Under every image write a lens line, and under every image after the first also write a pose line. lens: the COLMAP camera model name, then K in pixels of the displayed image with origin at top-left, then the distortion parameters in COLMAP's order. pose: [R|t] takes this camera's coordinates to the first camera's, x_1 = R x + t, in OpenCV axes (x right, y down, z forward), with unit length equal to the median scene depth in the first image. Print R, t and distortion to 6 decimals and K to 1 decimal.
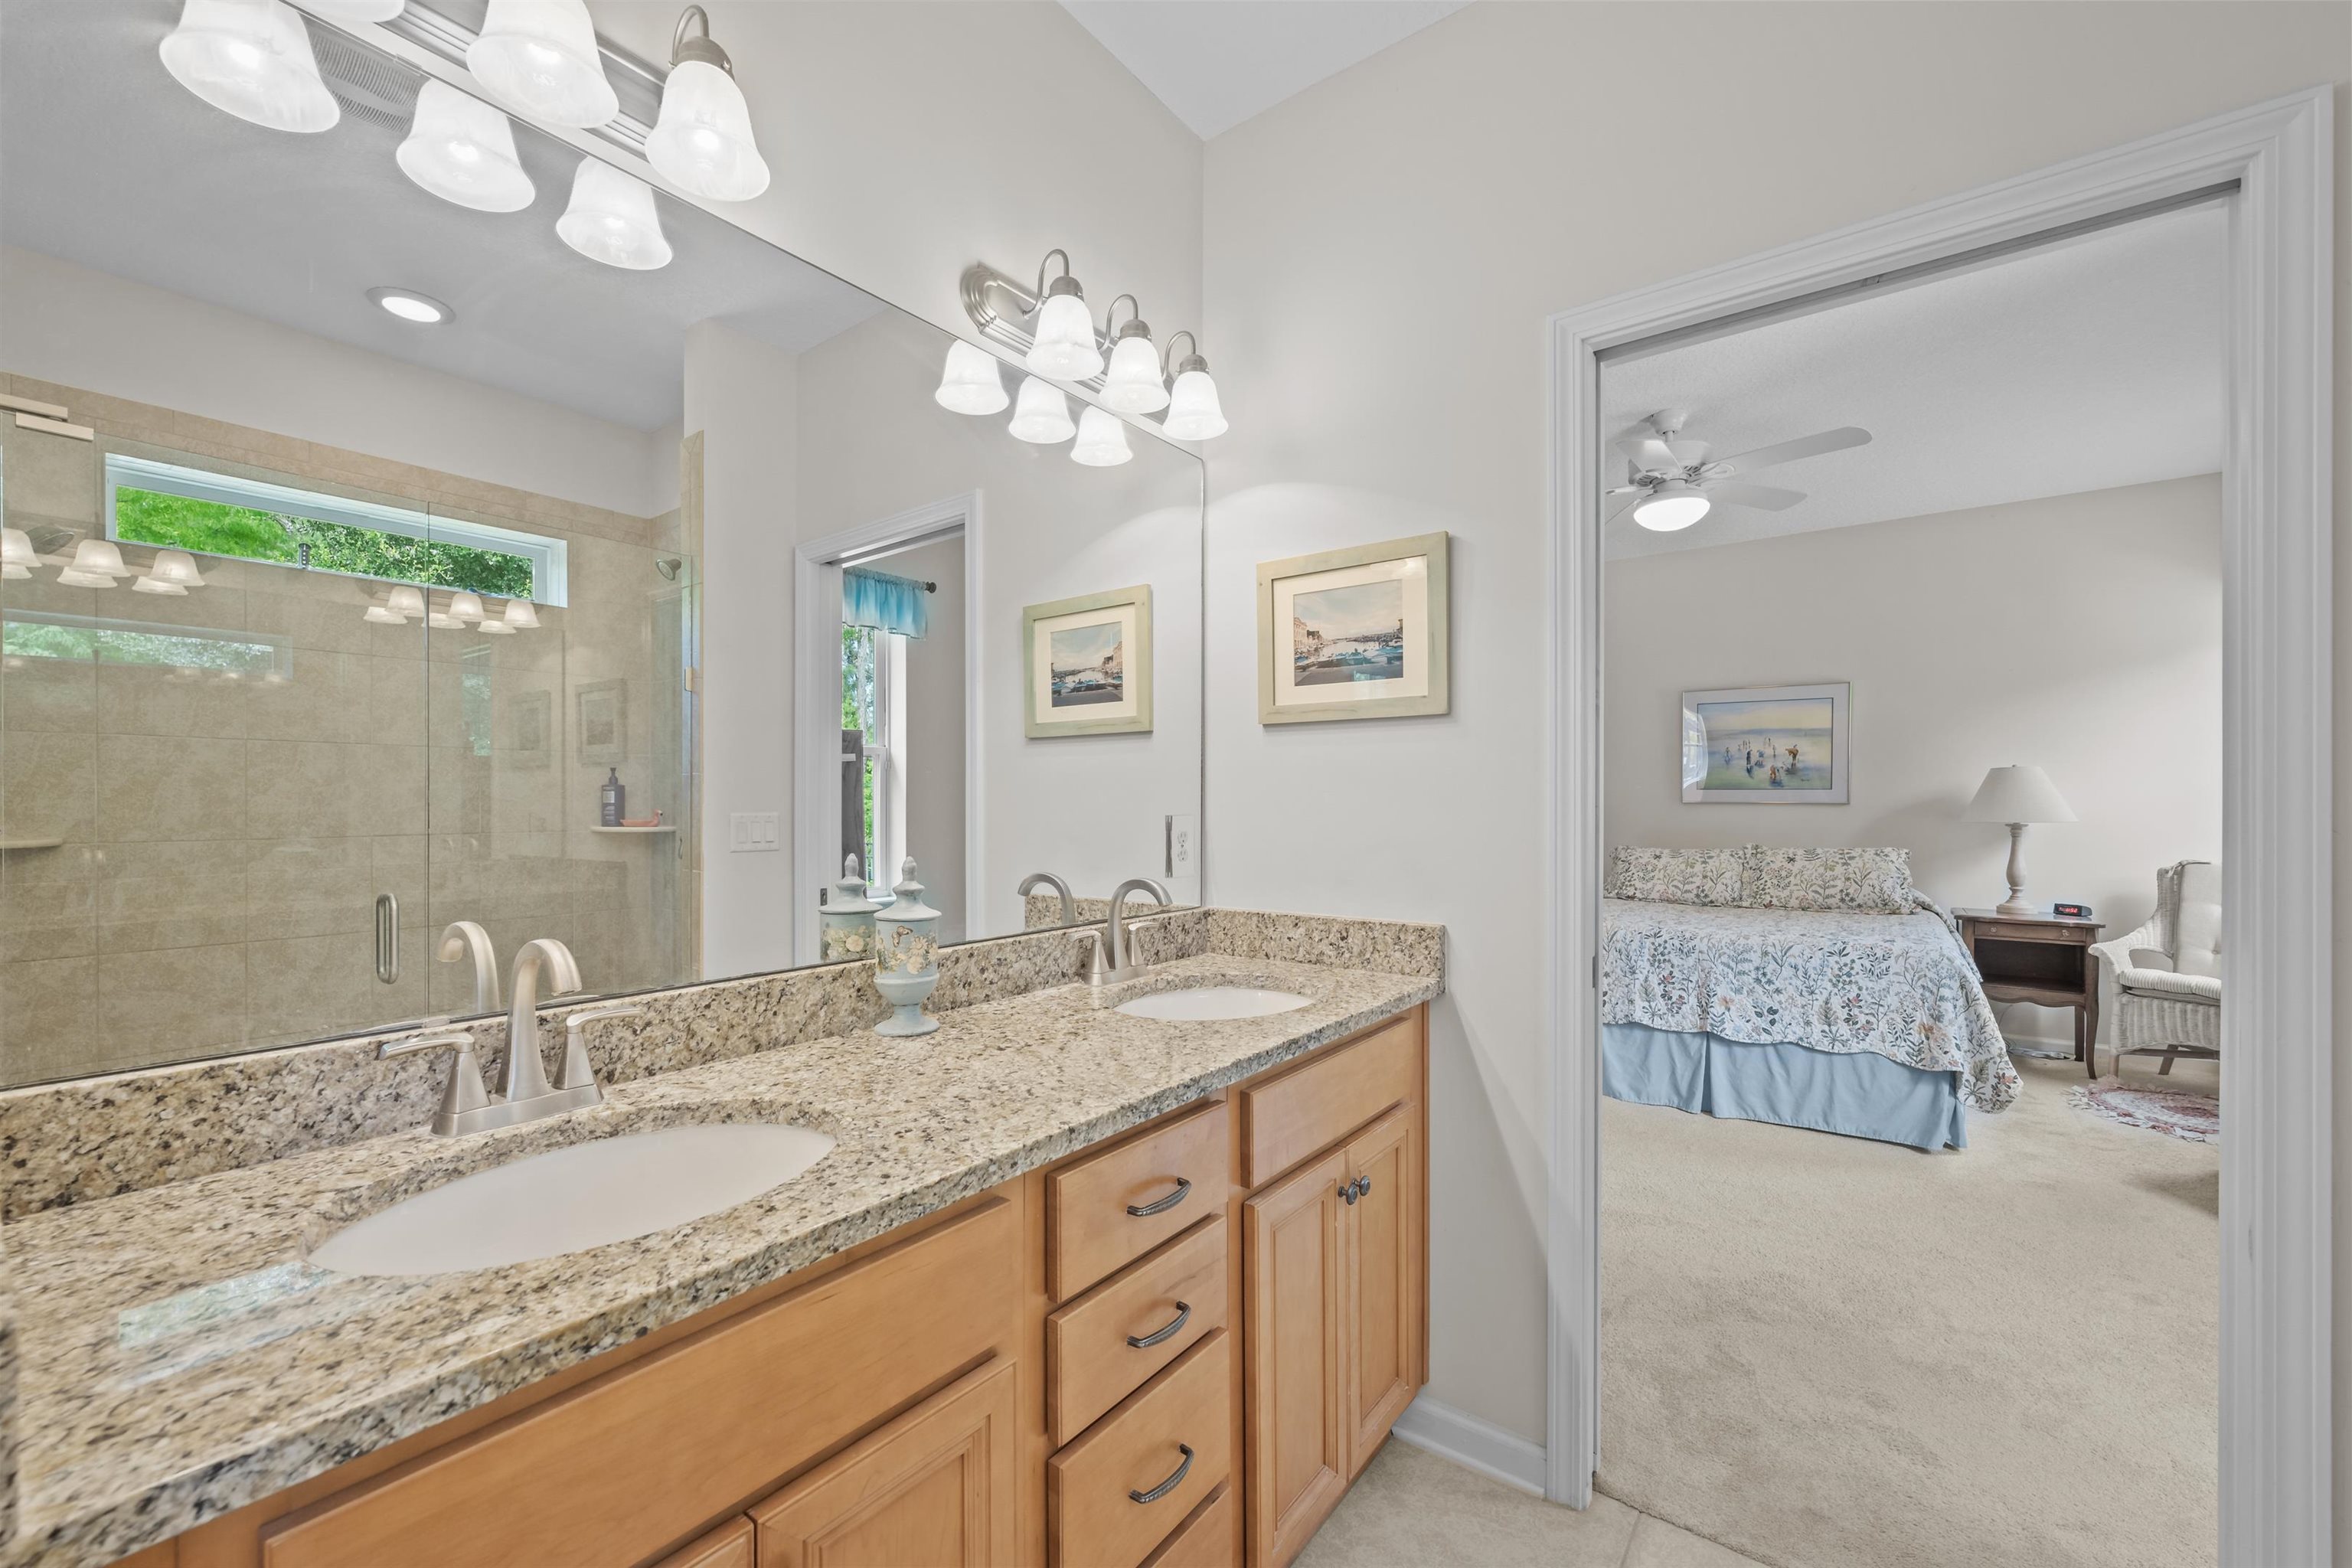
lens RADIAL K [[937.9, 0, 1185.0], [0, 937.9, 807.7], [0, 0, 1]] dist [-0.000682, 0.000407]
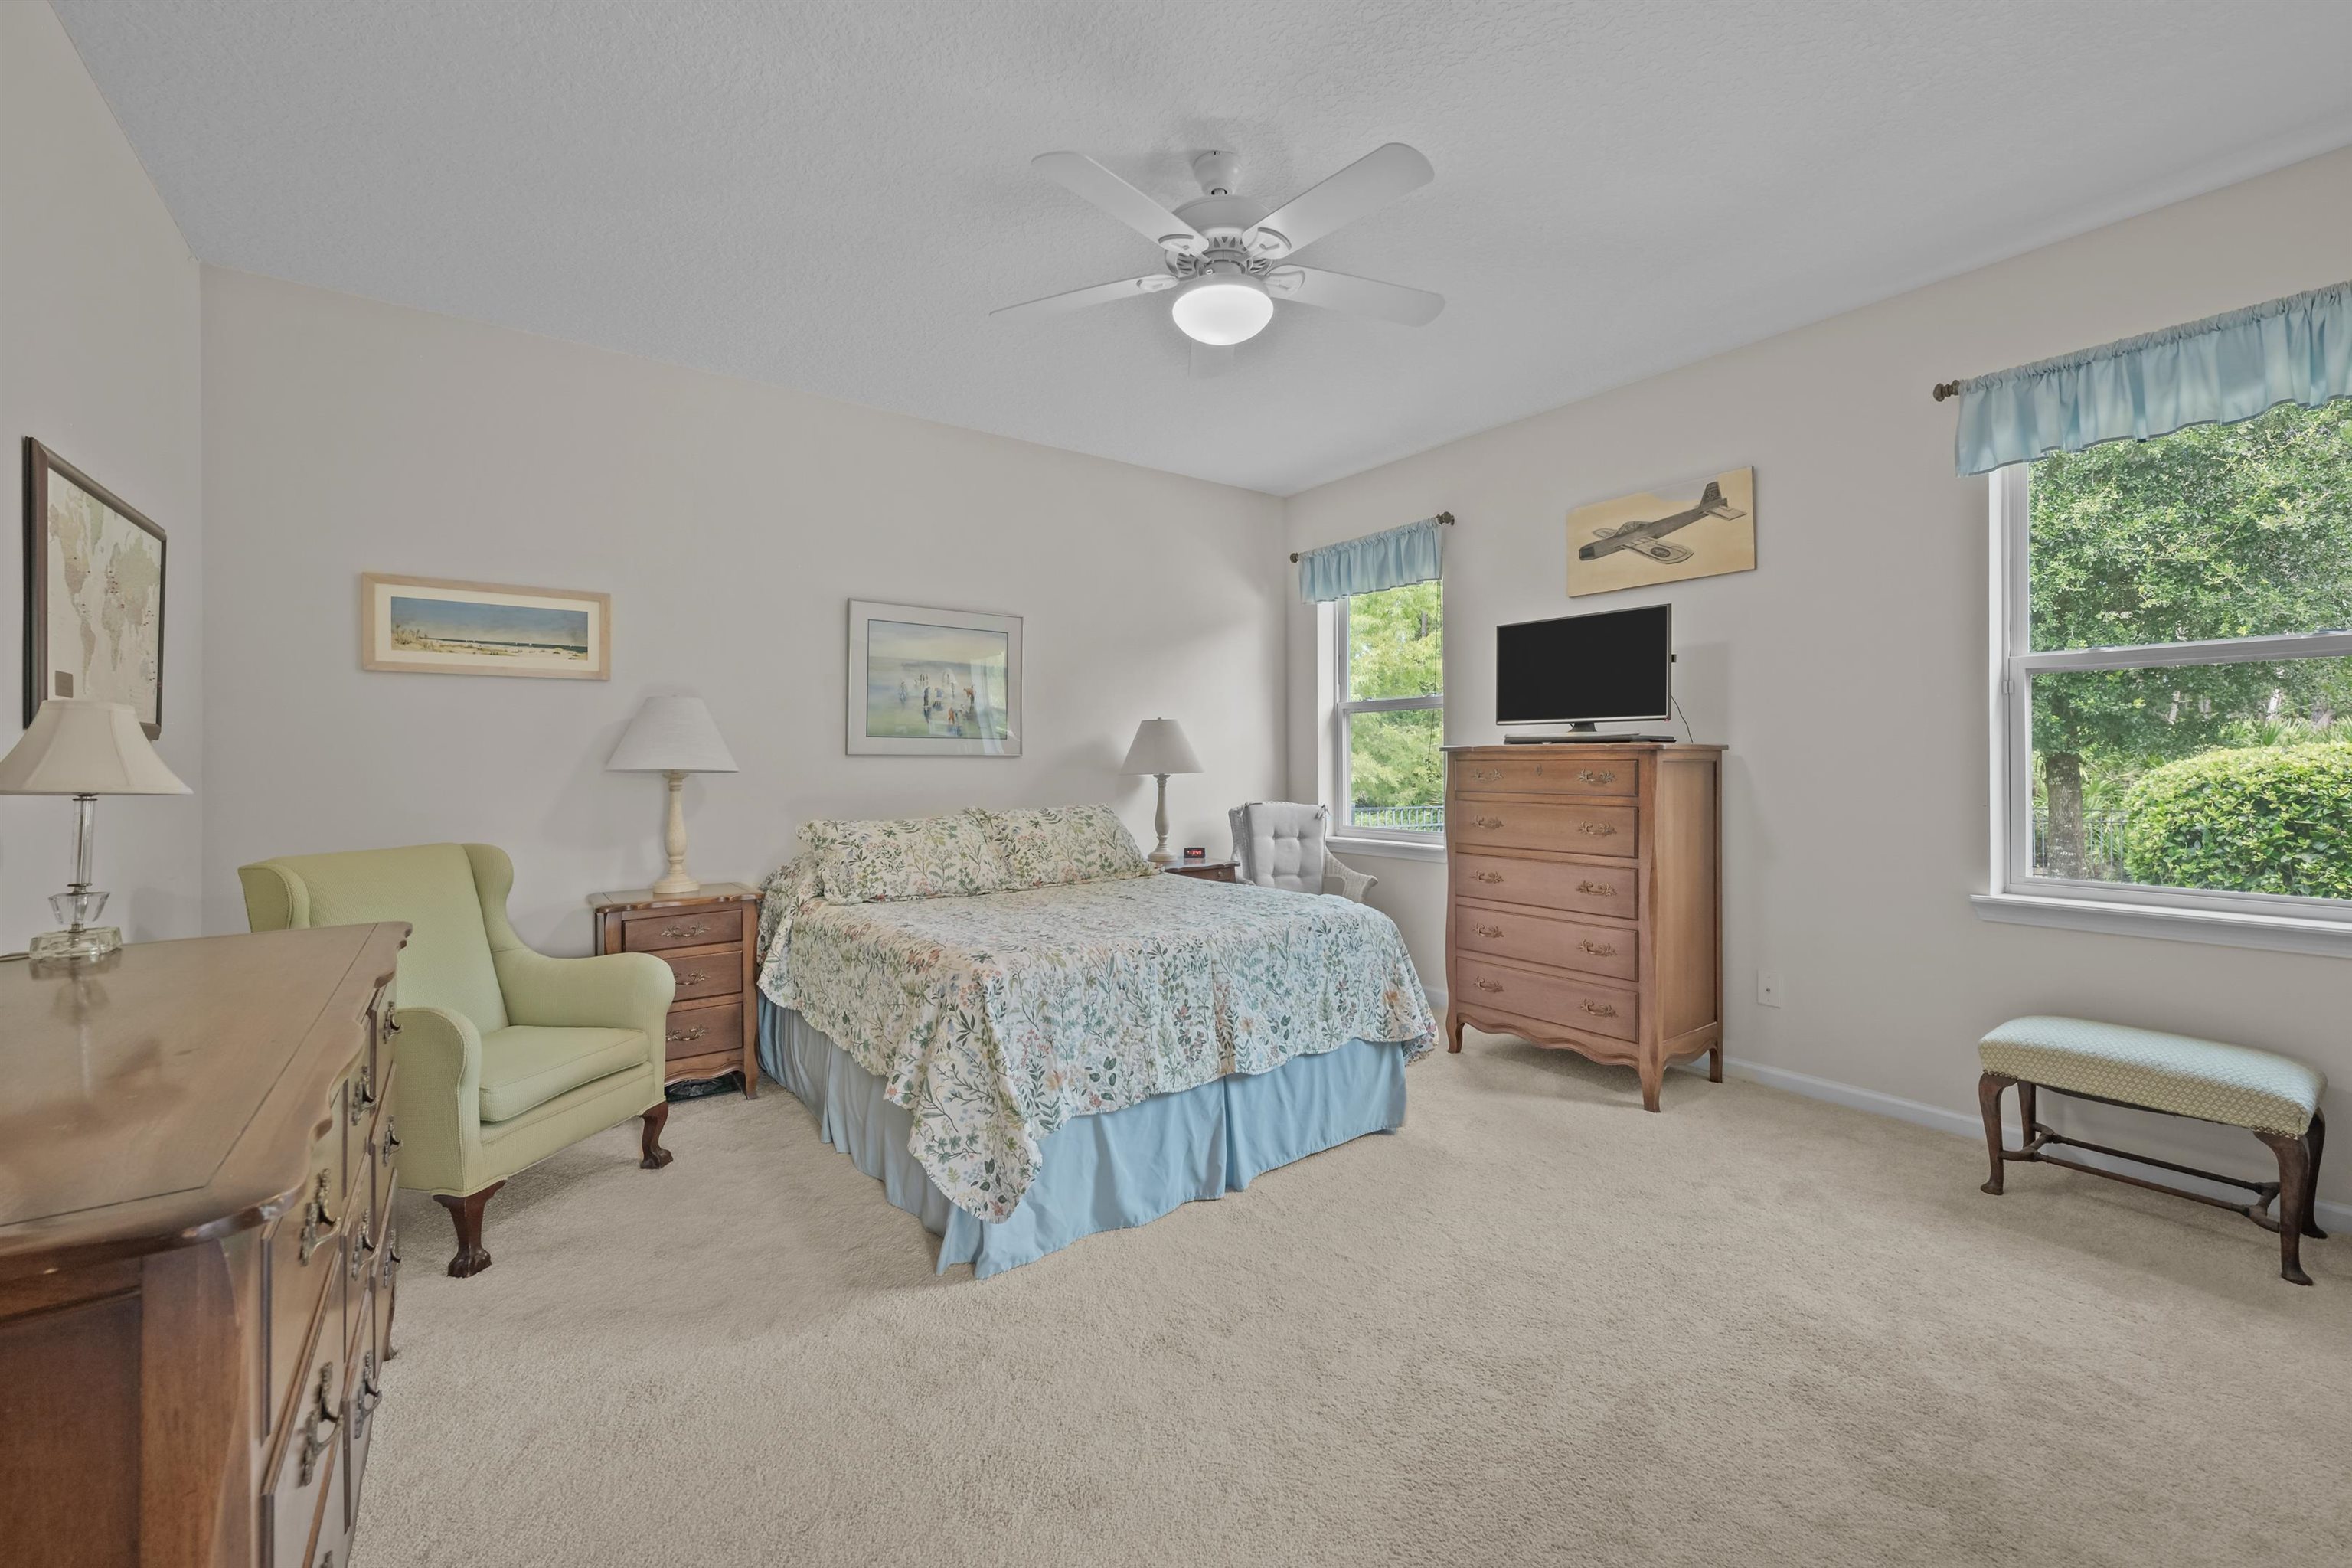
lens RADIAL K [[944.2, 0, 1199.5], [0, 944.2, 755.9], [0, 0, 1]] dist [-0.002326, -0.000009]
pose [[0.274296, 0.004046, 0.961637, -0.130187], [0.010370, 0.999921, -0.007165, 0.004986], [-0.961590, 0.011937, 0.274232, 0.813915]]
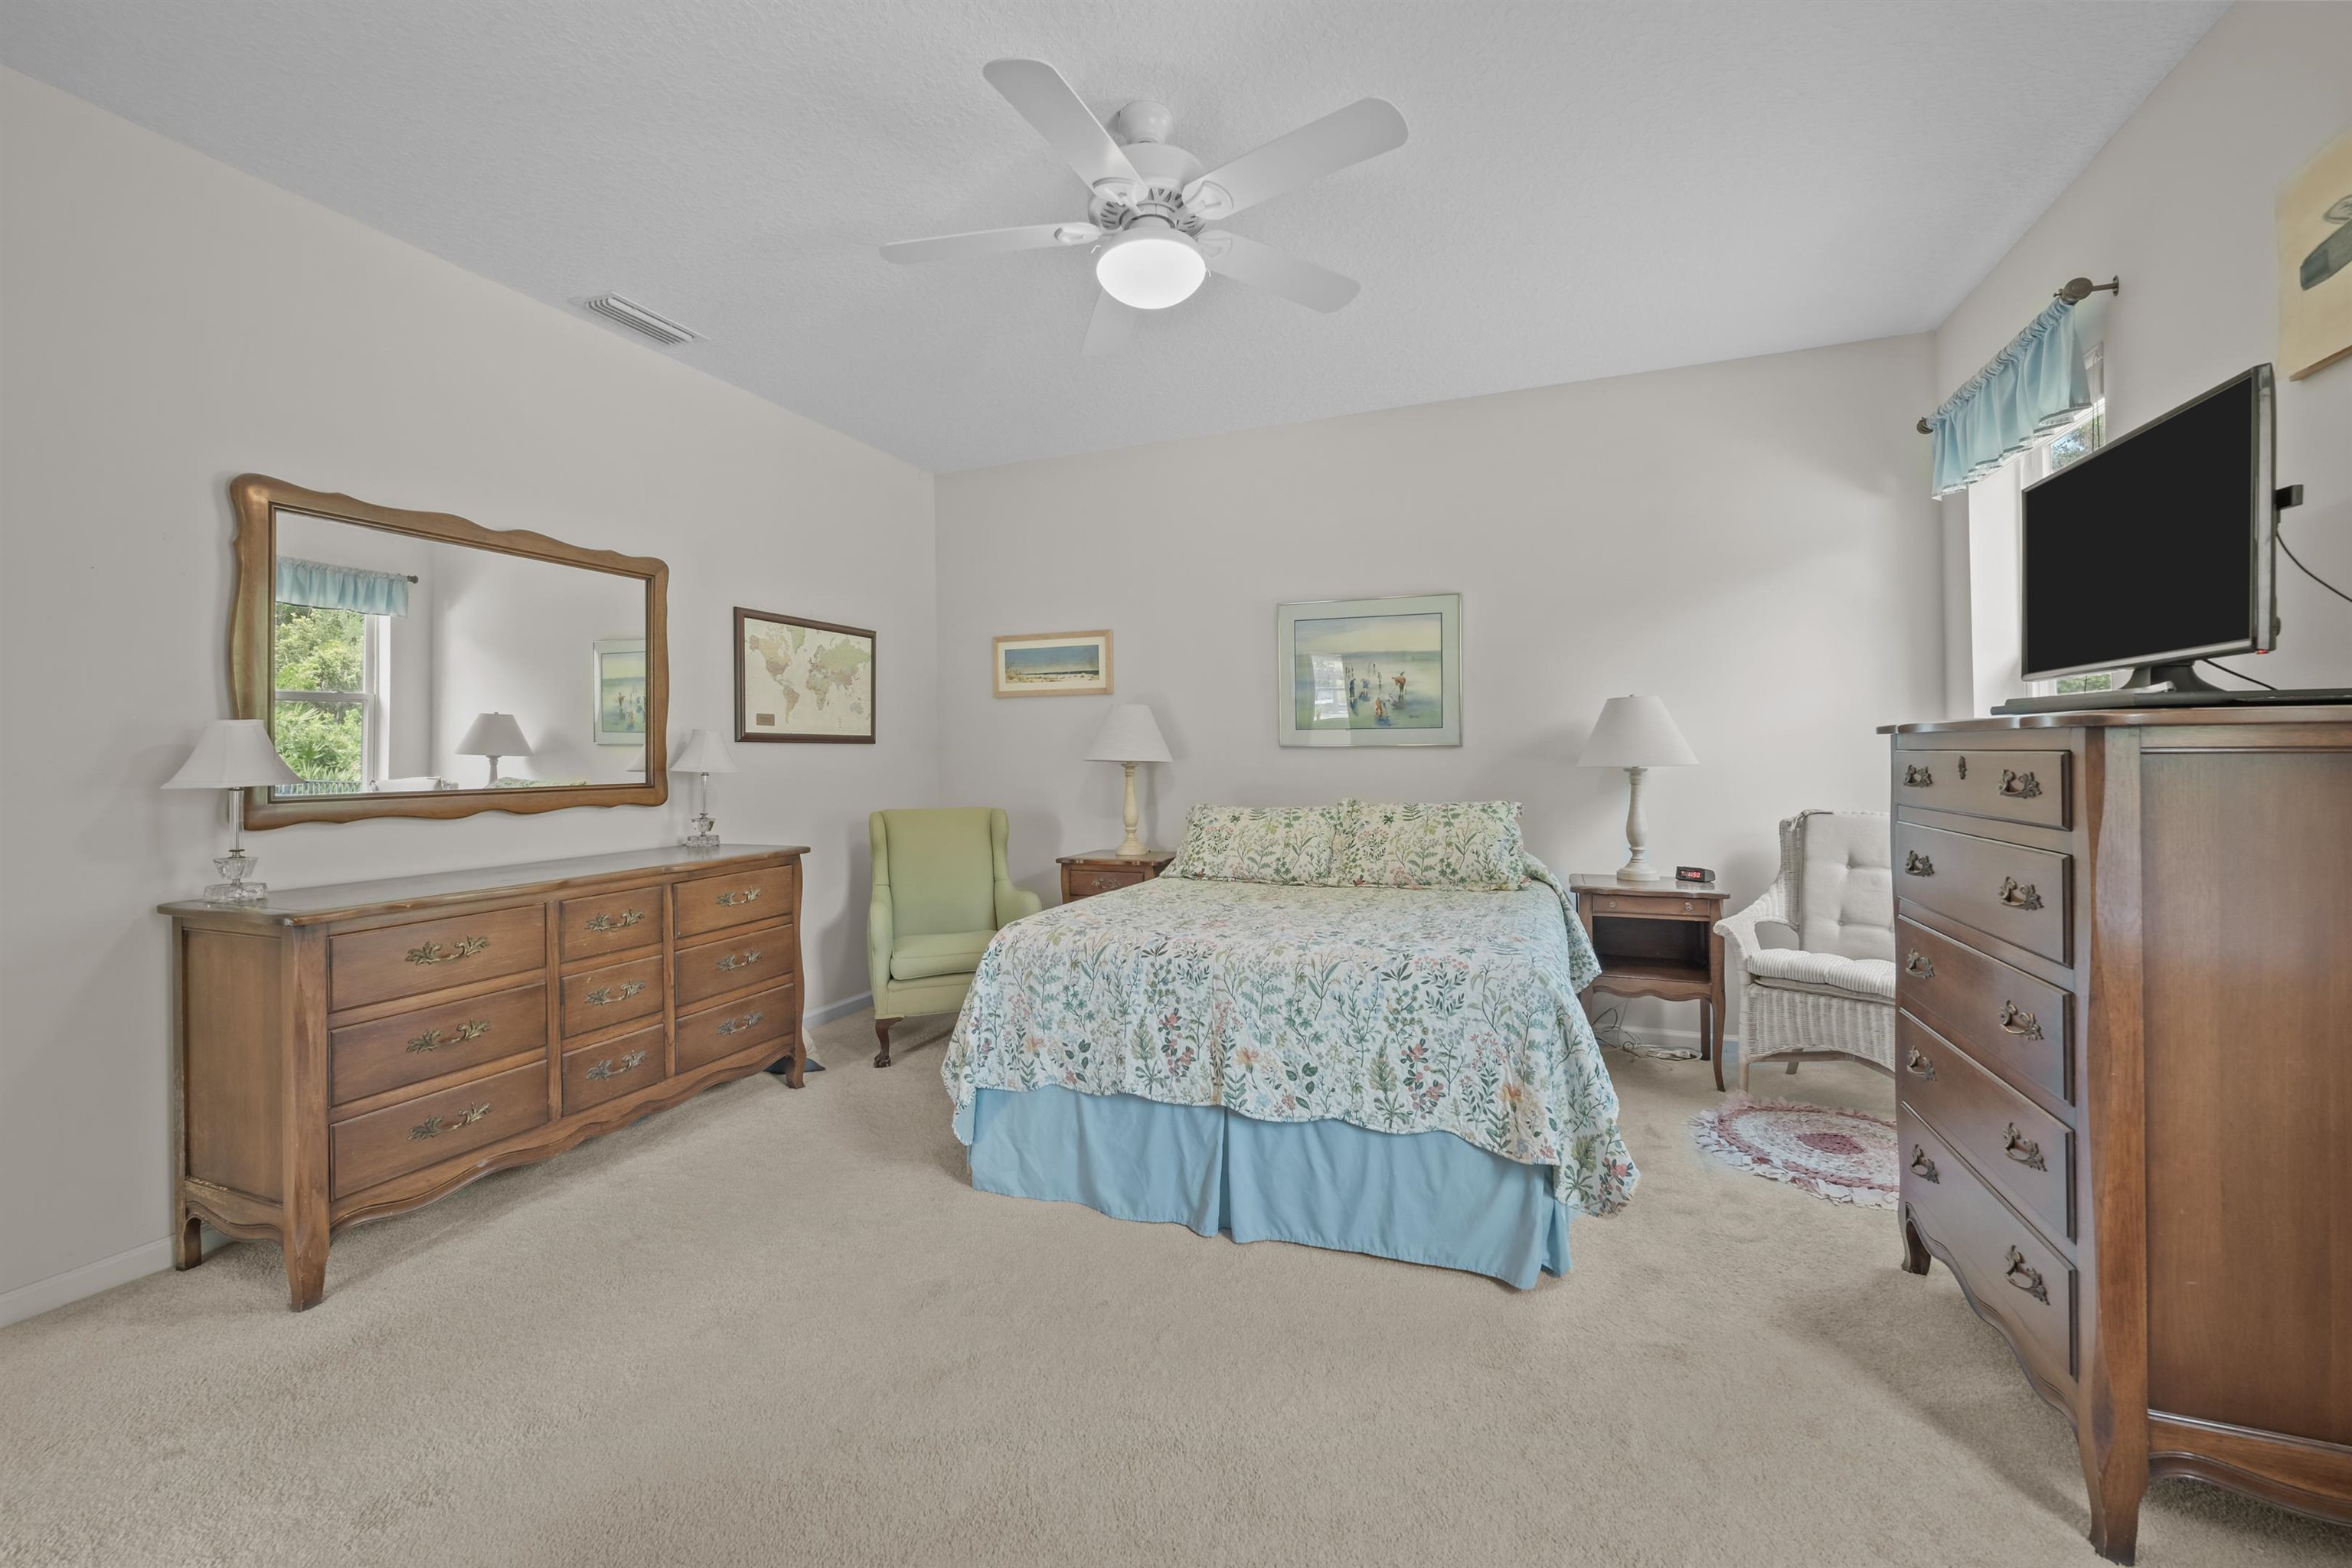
lens RADIAL K [[955.4, 0, 1175.0], [0, 955.4, 742.7], [0, 0, 1]] dist [-0.001633, 0.000026]
pose [[0.965367, -0.006523, 0.260814, 0.355316], [0.011464, 0.999782, -0.017428, 0.006270], [-0.260643, 0.019815, 0.965232, 0.379423]]
